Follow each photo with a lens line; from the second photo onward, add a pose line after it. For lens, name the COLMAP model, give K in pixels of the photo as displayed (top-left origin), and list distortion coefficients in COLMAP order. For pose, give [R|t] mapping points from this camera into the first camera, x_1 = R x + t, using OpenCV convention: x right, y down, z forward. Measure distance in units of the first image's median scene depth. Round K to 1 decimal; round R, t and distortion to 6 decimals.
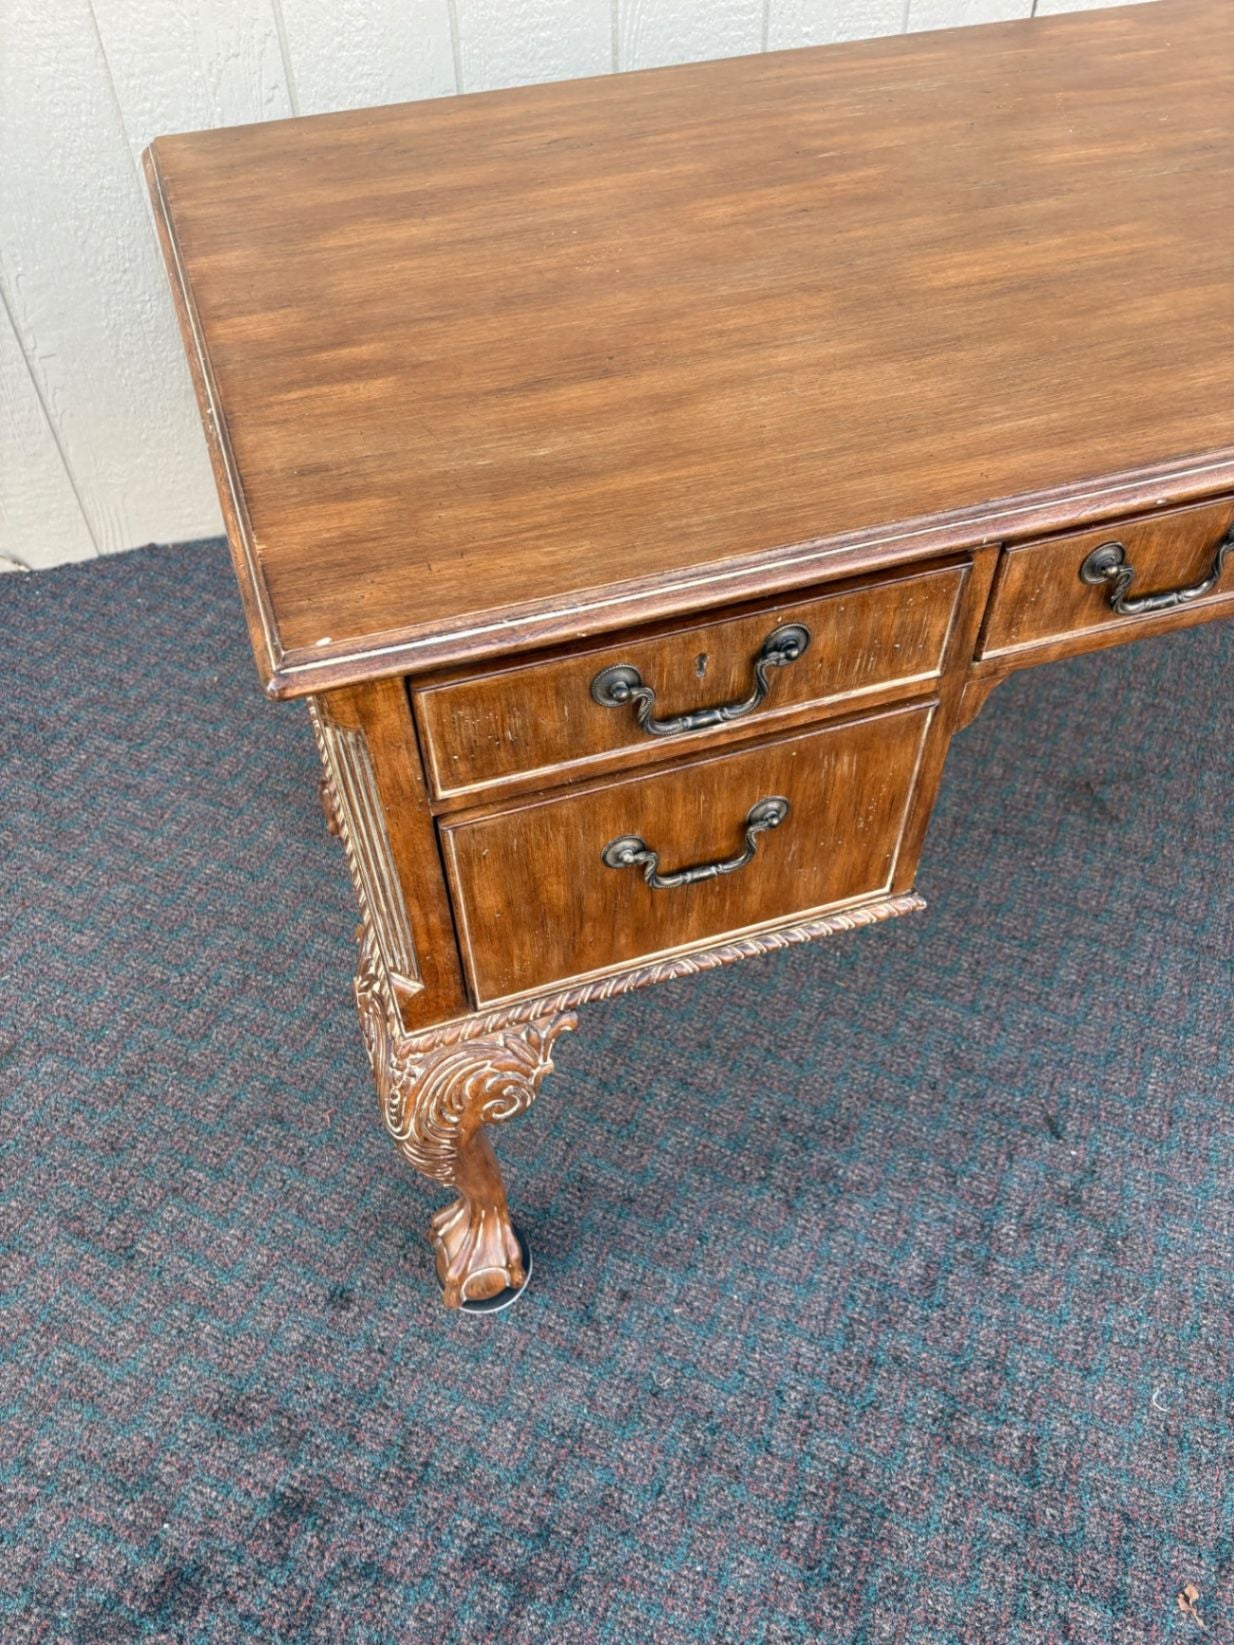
lens RADIAL K [[1266.9, 0, 609.4], [0, 1266.9, 833.8], [0, 0, 1]] dist [0.063697, -0.090027]
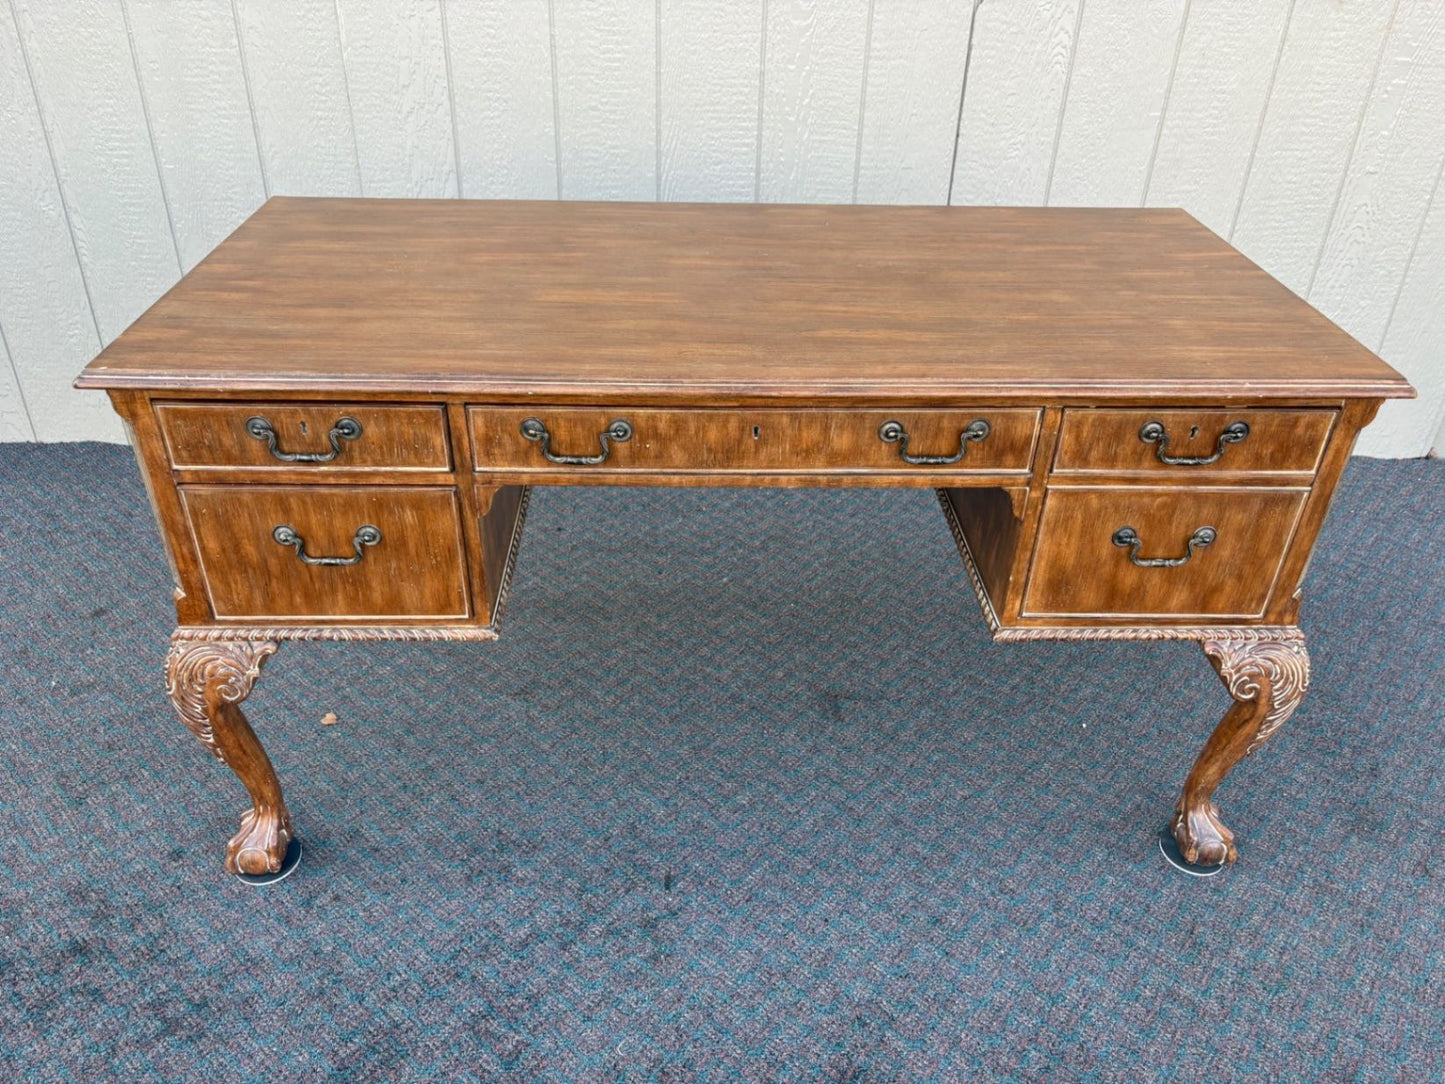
lens RADIAL K [[1124.0, 0, 720.5], [0, 1124.0, 536.1], [0, 0, 1]] dist [0.013072, -0.000335]
pose [[0.956946, 0.186653, -0.222294, 0.759141], [-0.241496, 0.936850, -0.252967, 0.213385], [0.161039, 0.295759, 0.941591, -0.358905]]
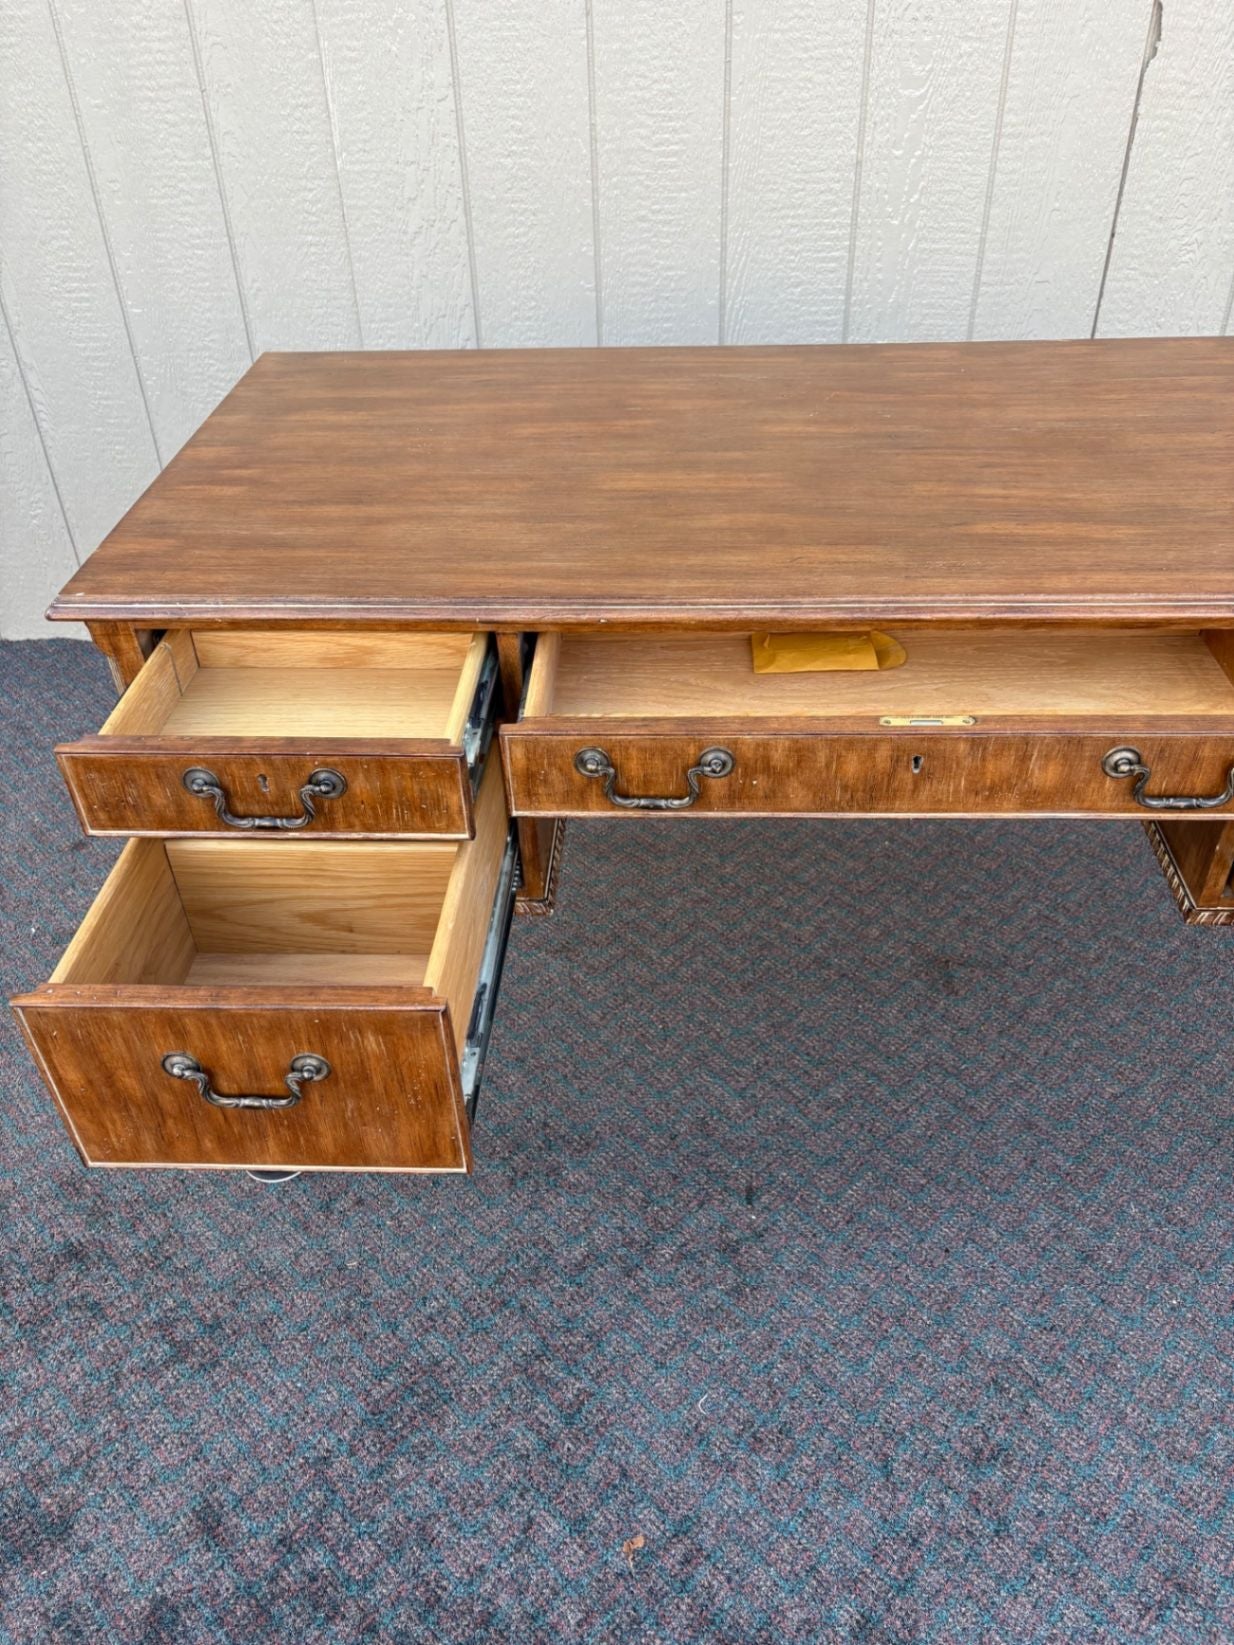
lens RADIAL K [[1272.8, 0, 620.5], [0, 1272.8, 823.5], [0, 0, 1]] dist [0.024869, -0.006437]
pose [[0.931205, 0.213356, -0.295528, 0.635925], [-0.263765, 0.954024, -0.142363, 0.126704], [0.251567, 0.210519, 0.944667, -0.269122]]
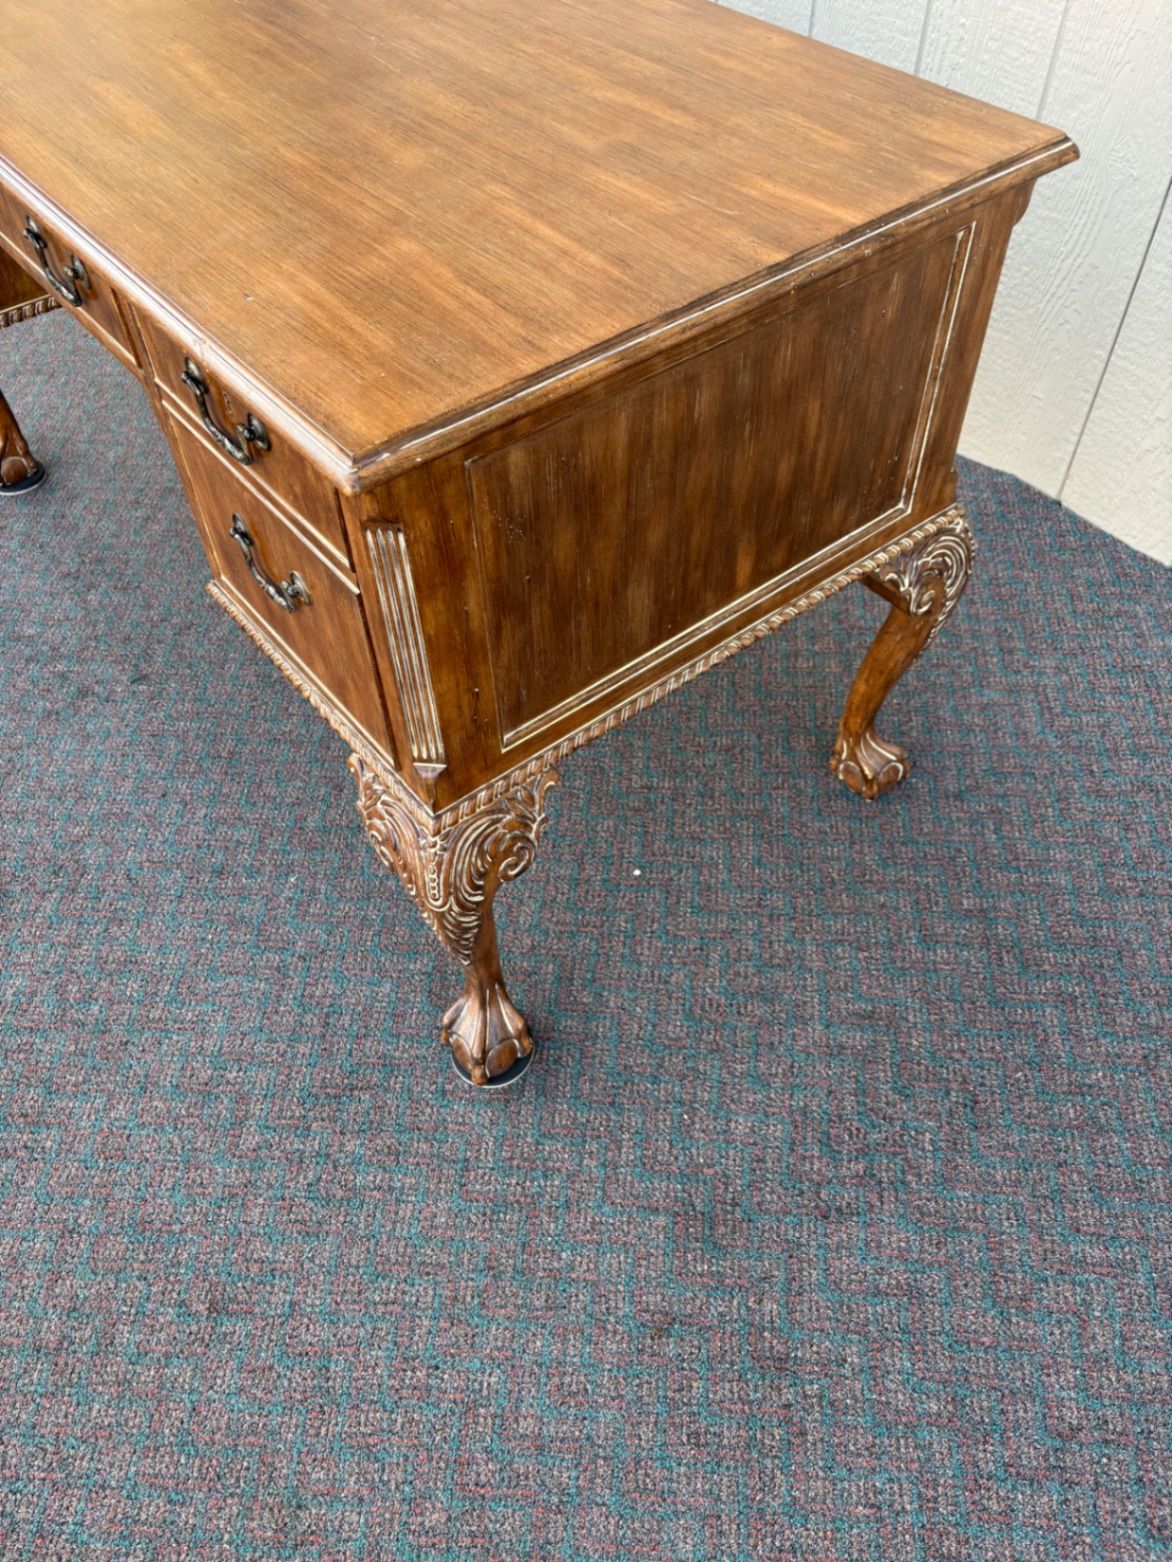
lens RADIAL K [[1197.5, 0, 576.7], [0, 1197.5, 791.5], [0, 0, 1]] dist [0.092635, -0.130068]
pose [[0.331559, 0.726244, -0.602194, 1.736877], [-0.690138, 0.621913, 0.370046, -0.641901], [0.643256, 0.292905, 0.707410, 0.499724]]
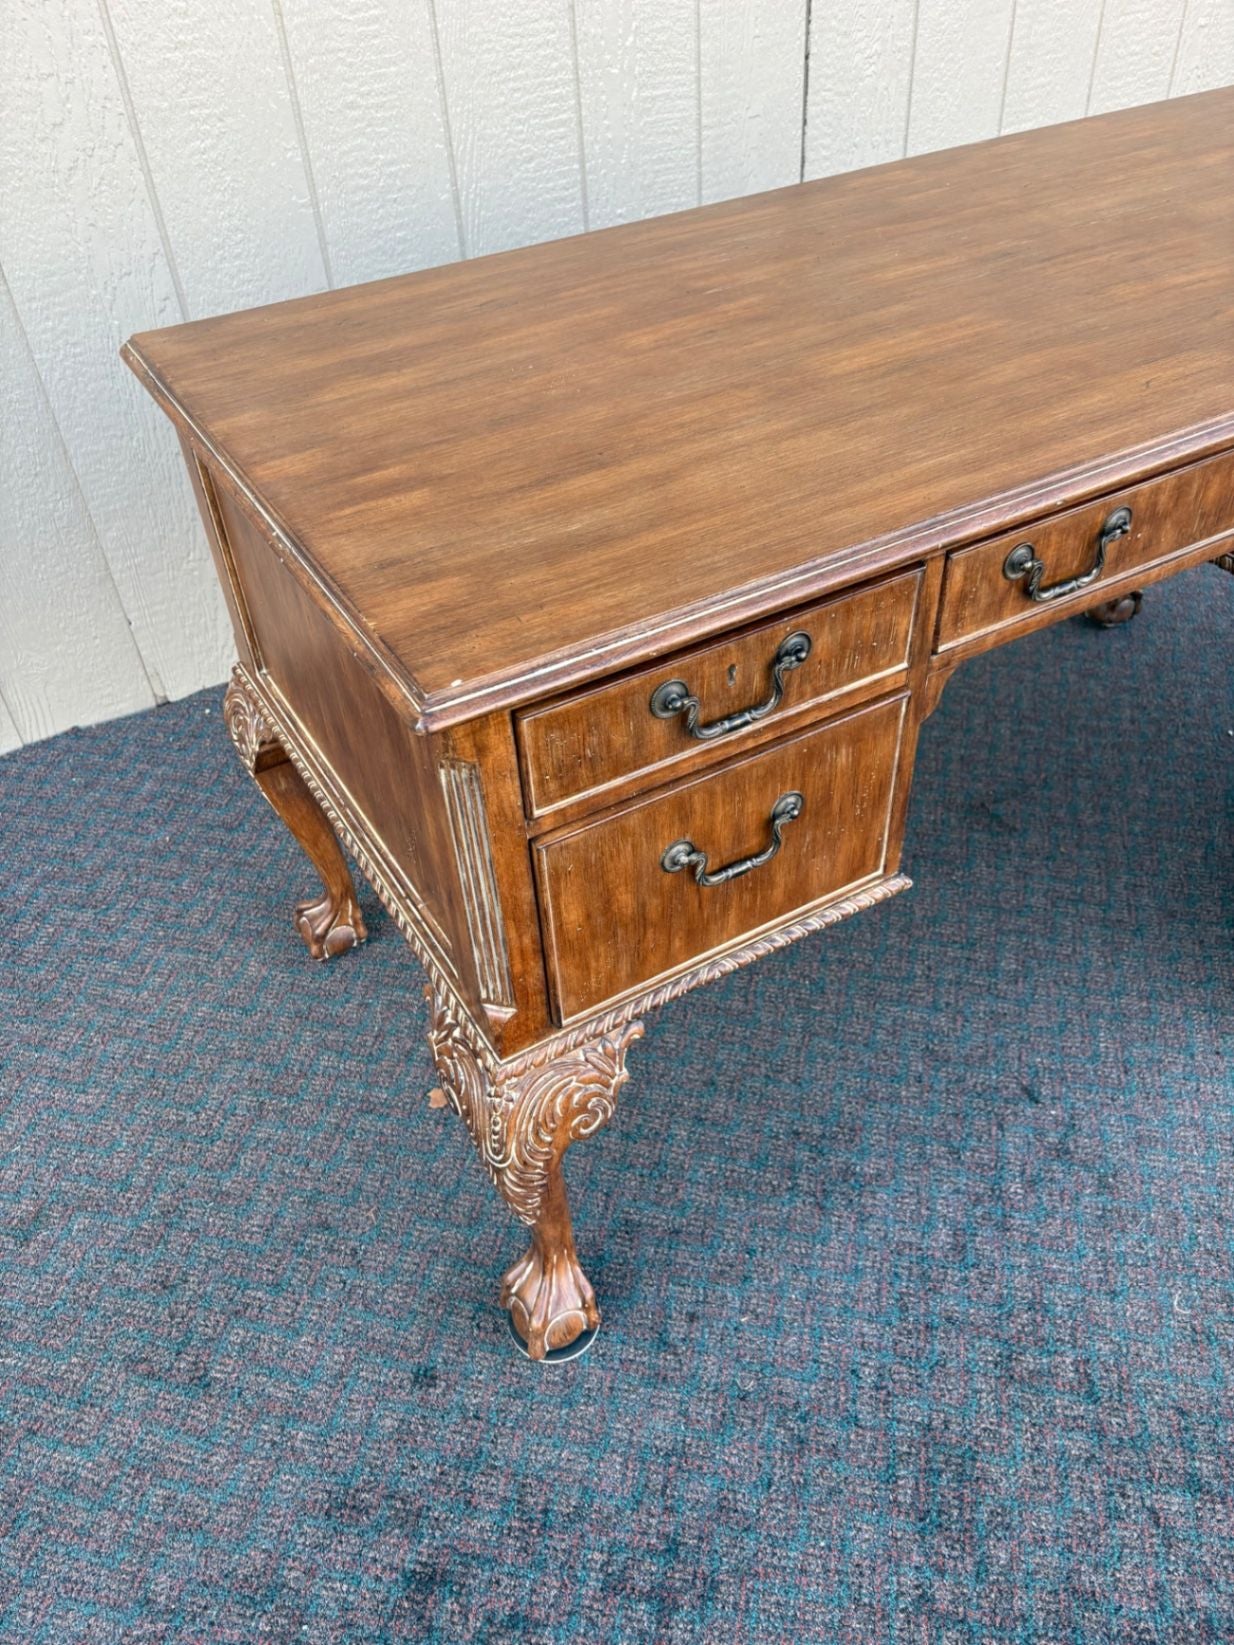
lens RADIAL K [[1263.6, 0, 622.6], [0, 1263.6, 829.3], [0, 0, 1]] dist [0.071500, -0.096075]
pose [[0.978250, -0.154847, 0.138021, -0.146673], [0.170893, 0.978771, -0.113146, 0.084925], [-0.117571, 0.134272, 0.983945, -0.104496]]
